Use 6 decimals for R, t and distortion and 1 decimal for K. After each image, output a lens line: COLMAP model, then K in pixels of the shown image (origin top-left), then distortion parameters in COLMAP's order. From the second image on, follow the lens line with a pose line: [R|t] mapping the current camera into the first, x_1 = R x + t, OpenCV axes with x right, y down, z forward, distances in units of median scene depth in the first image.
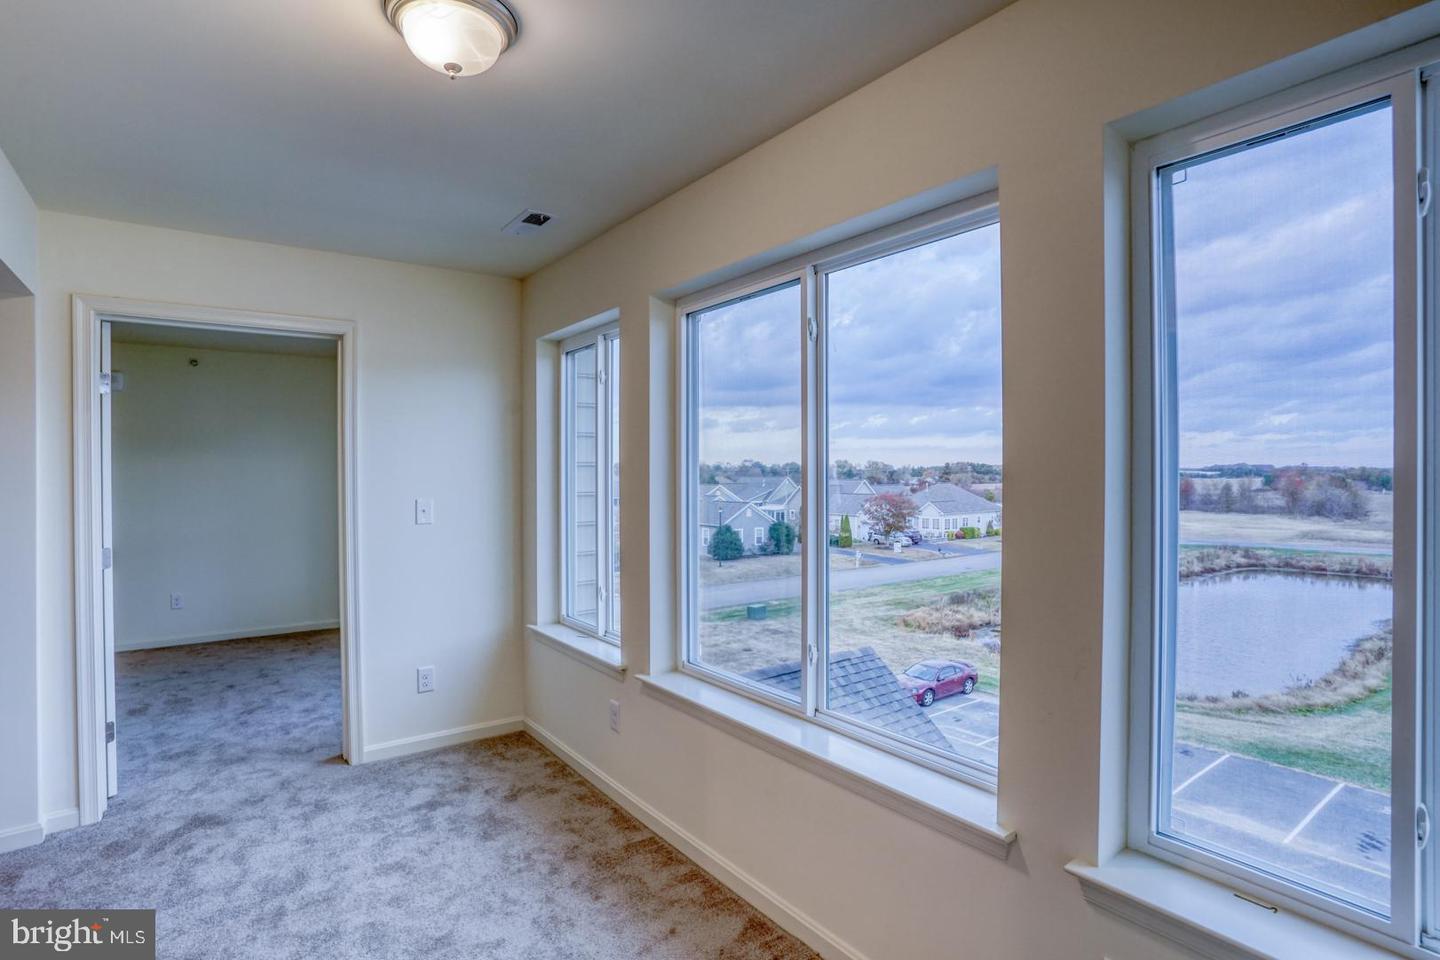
lens RADIAL K [[711.5, 0, 728.6], [0, 711.5, 481.1], [0, 0, 1]] dist [-0.042909, 0.014933]
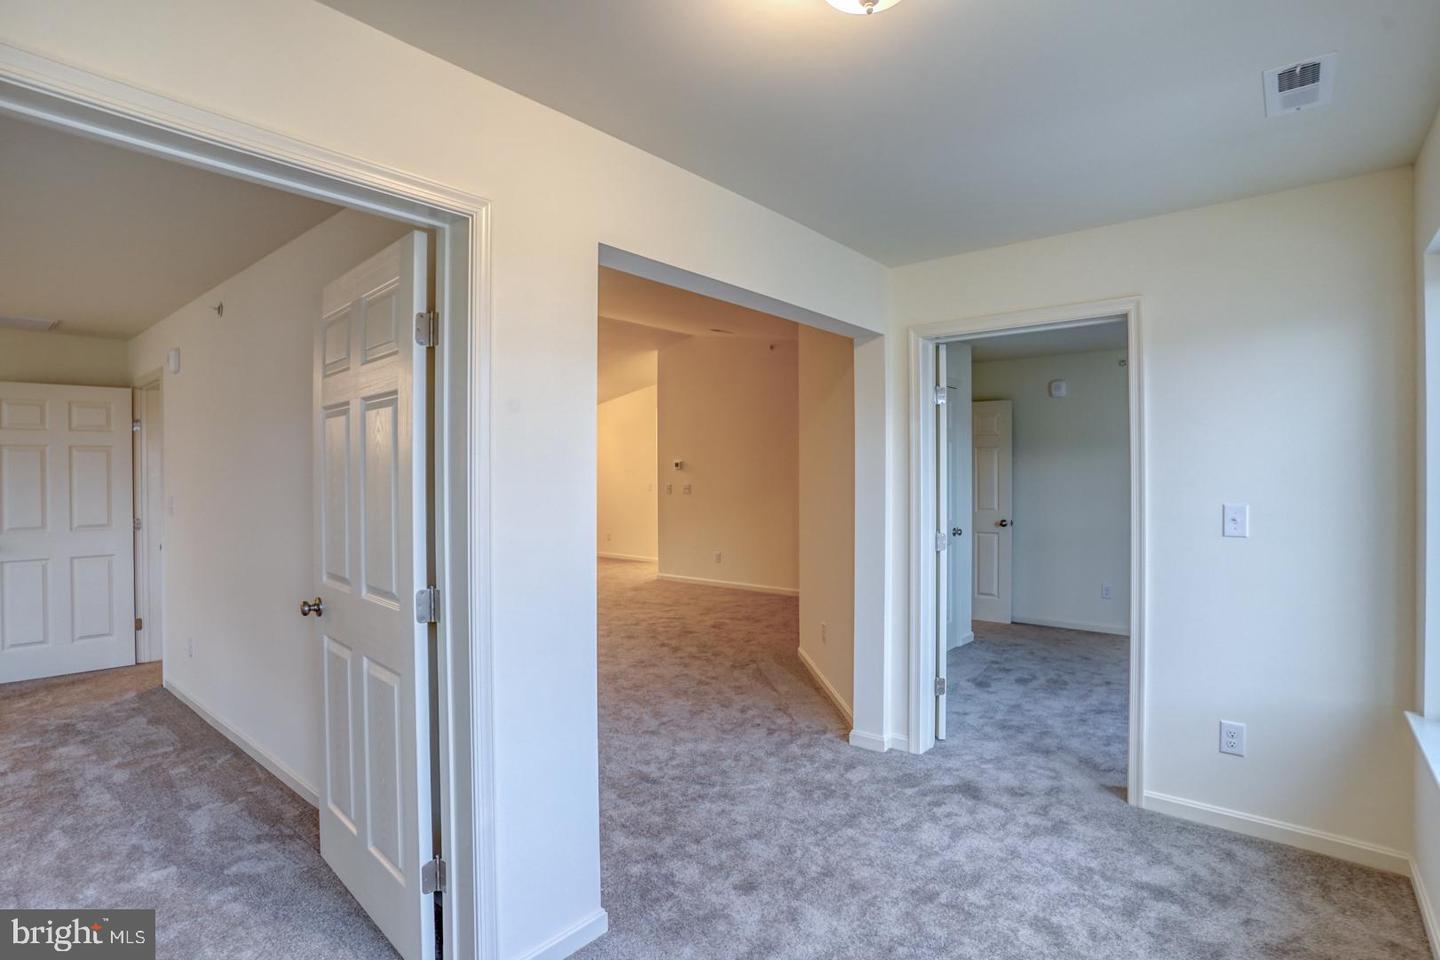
lens RADIAL K [[718.6, 0, 720.0], [0, 718.6, 480.0], [0, 0, 1]] dist [-0.067622, 0.027536]
pose [[0.223011, 0.009395, -0.974771, 0.210833], [-0.005843, 0.999948, 0.008301, -0.004511], [0.974798, 0.003845, 0.223055, 0.328121]]
